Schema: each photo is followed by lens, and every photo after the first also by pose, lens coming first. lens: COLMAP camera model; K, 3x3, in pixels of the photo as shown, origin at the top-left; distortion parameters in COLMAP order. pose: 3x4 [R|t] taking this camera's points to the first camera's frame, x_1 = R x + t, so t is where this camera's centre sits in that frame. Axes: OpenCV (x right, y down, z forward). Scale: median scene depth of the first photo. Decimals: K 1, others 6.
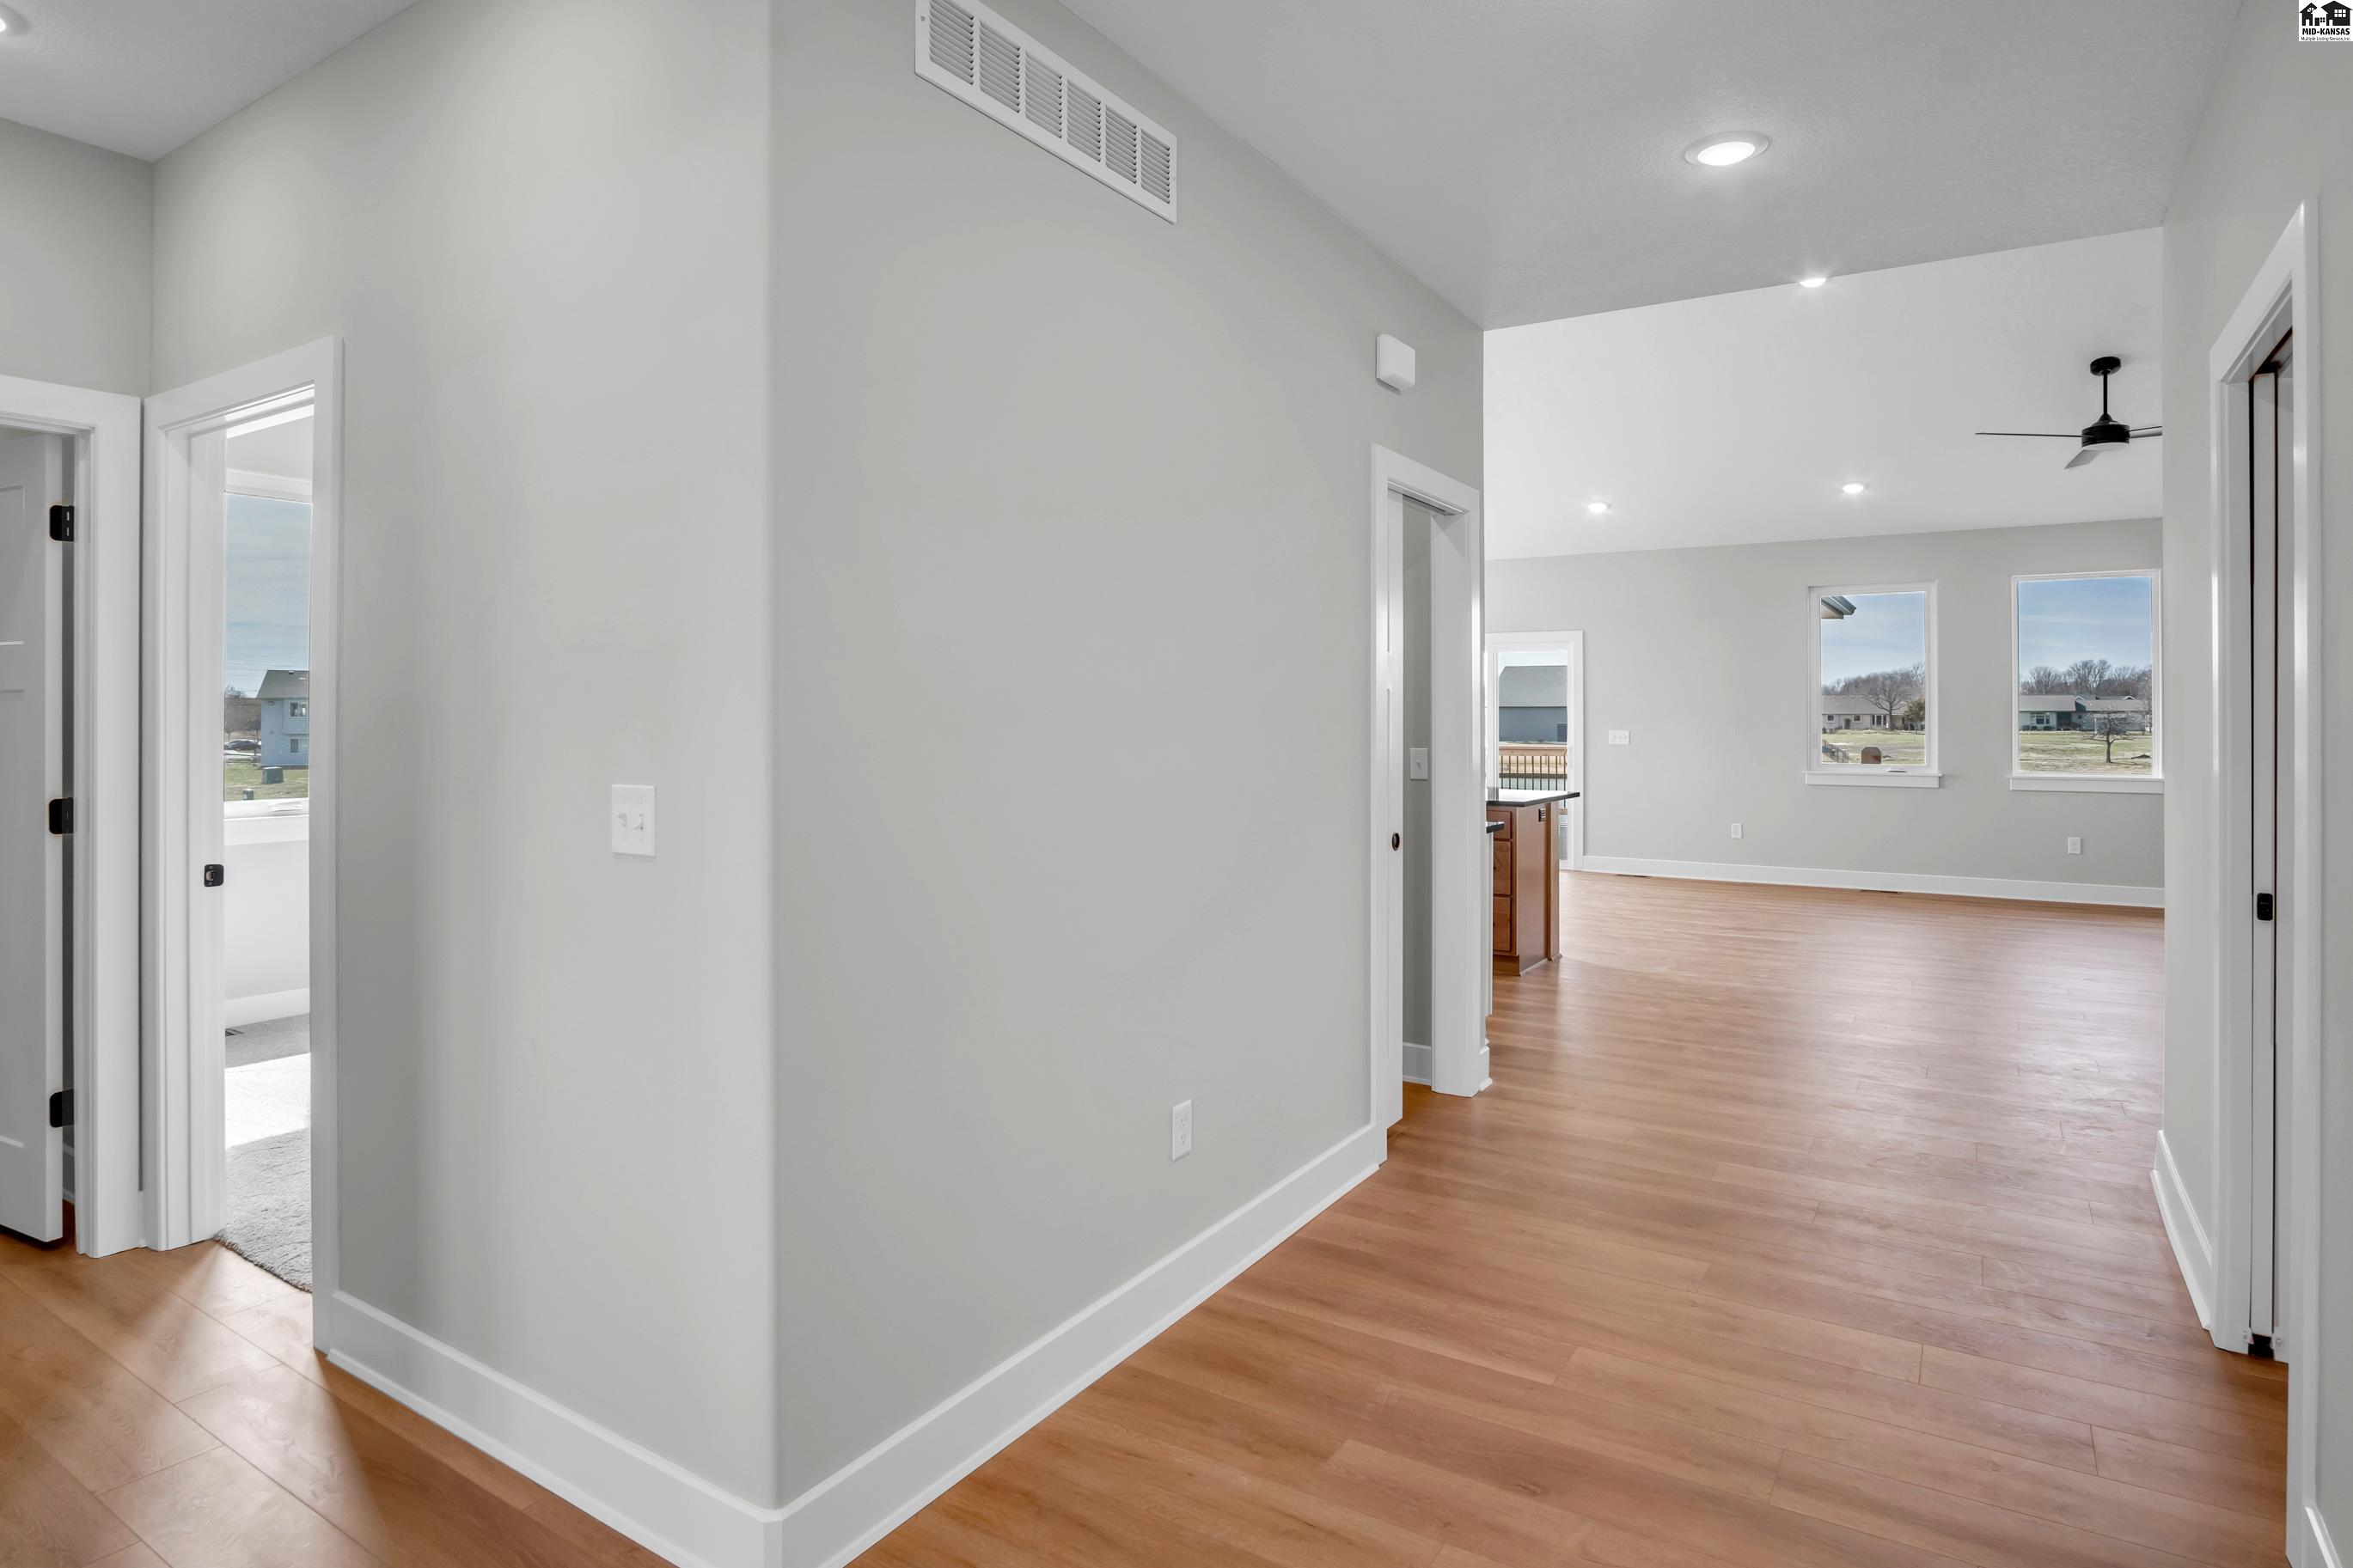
lens RADIAL K [[1272.7, 0, 1178.4], [0, 1272.7, 702.5], [0, 0, 1]] dist [-0.013535, 0.000713]
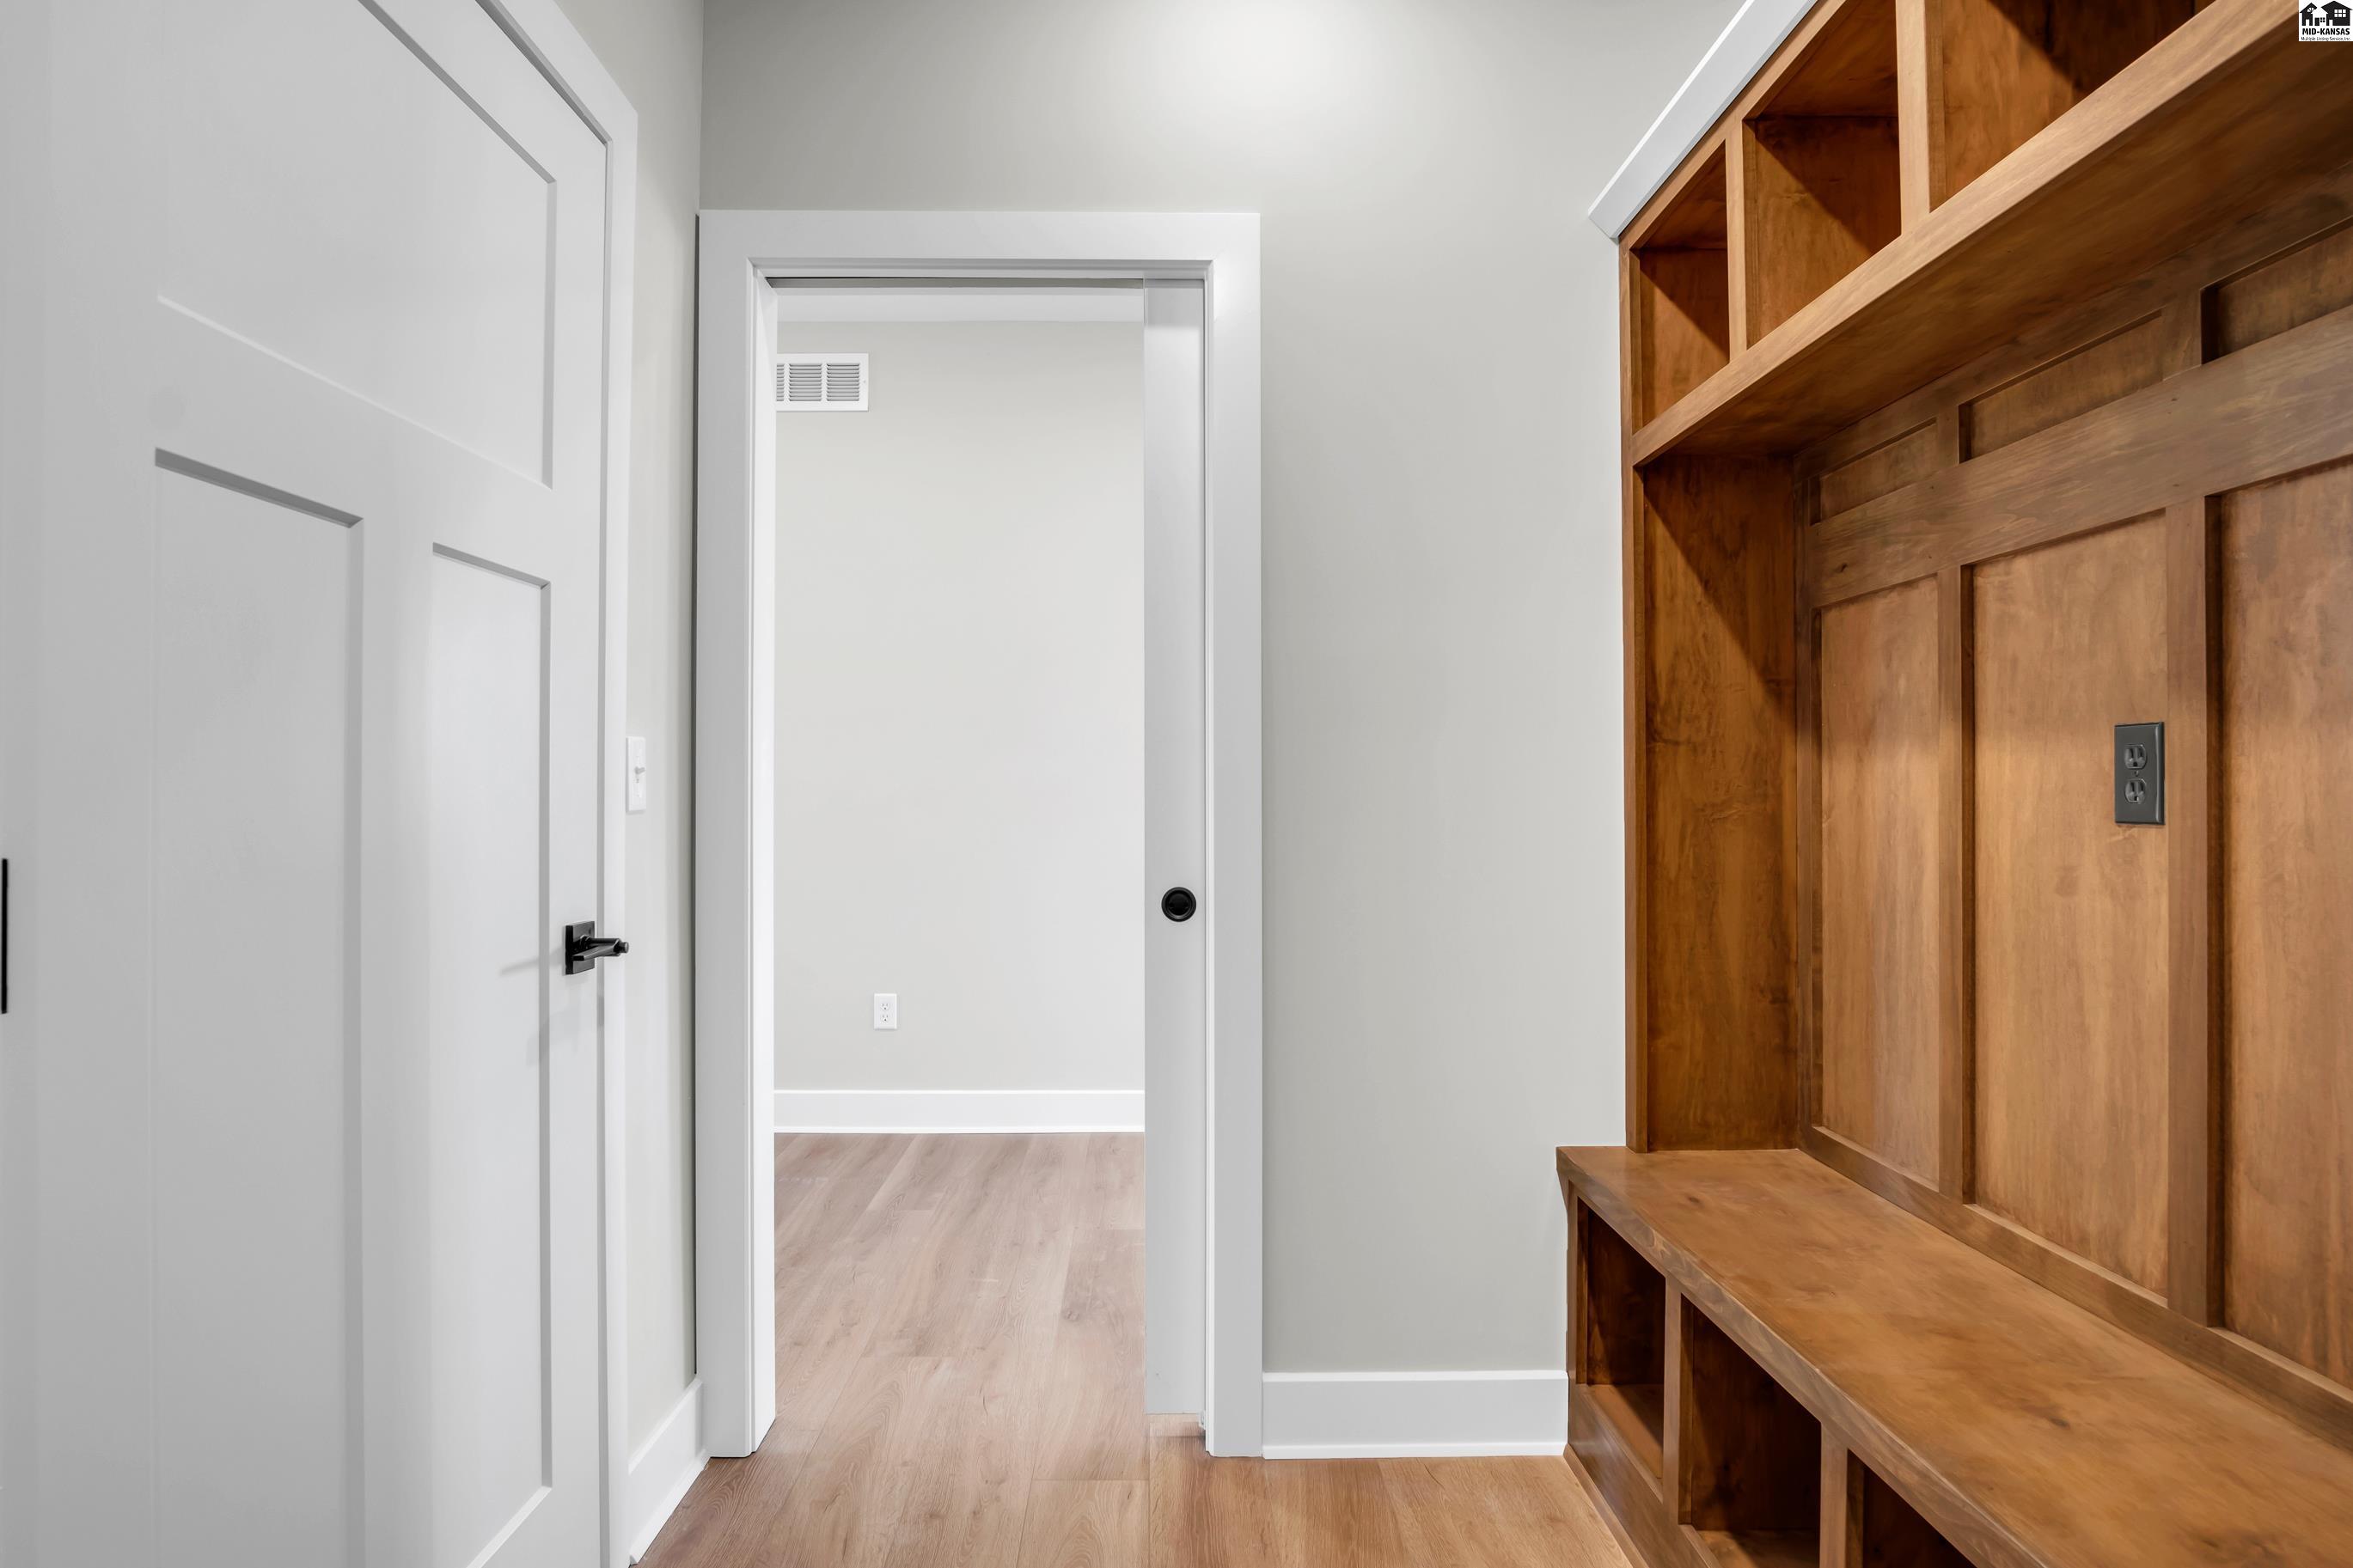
lens RADIAL K [[1246.9, 0, 1176.0], [0, 1246.9, 785.8], [0, 0, 1]] dist [-0.000219, 0.000332]
pose [[0.556170, -0.006989, -0.831039, 1.464365], [0.003495, 0.999975, -0.006071, 0.083483], [0.831062, 0.000472, 0.556180, 0.484241]]
